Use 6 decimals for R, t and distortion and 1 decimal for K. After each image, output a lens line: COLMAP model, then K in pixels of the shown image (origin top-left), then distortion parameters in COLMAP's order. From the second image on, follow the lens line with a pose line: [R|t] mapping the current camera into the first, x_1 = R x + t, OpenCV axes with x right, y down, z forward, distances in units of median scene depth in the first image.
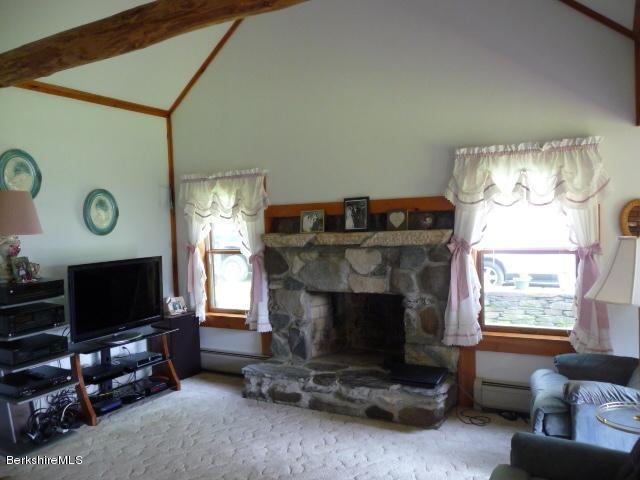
lens RADIAL K [[527.2, 0, 320.0], [0, 527.2, 240.0], [0, 0, 1]] dist [-0.030792, 0.004136]
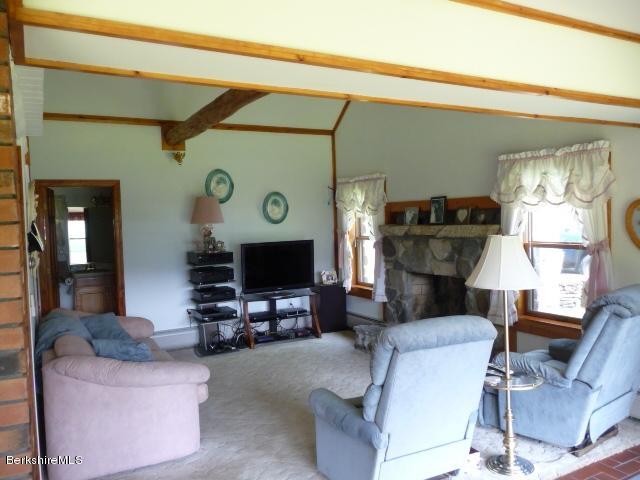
lens RADIAL K [[527.2, 0, 320.0], [0, 527.2, 240.0], [0, 0, 1]] dist [-0.030792, 0.004136]
pose [[0.846646, 0.033237, -0.531117, 0.483903], [-0.019431, 0.999313, 0.031562, -0.013957], [0.531802, -0.016402, 0.846710, -0.171657]]
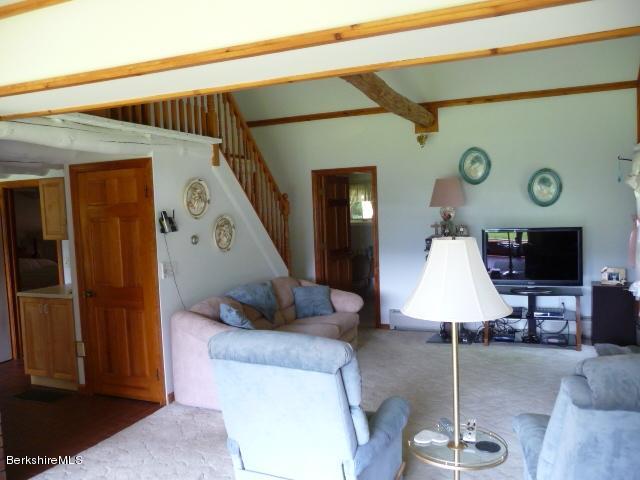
lens RADIAL K [[527.2, 0, 320.0], [0, 527.2, 240.0], [0, 0, 1]] dist [-0.030792, 0.004136]
pose [[0.114322, 0.091383, -0.989232, 0.774590], [-0.003598, 0.995792, 0.091573, -0.043873], [0.993437, -0.006910, 0.114169, 0.364552]]
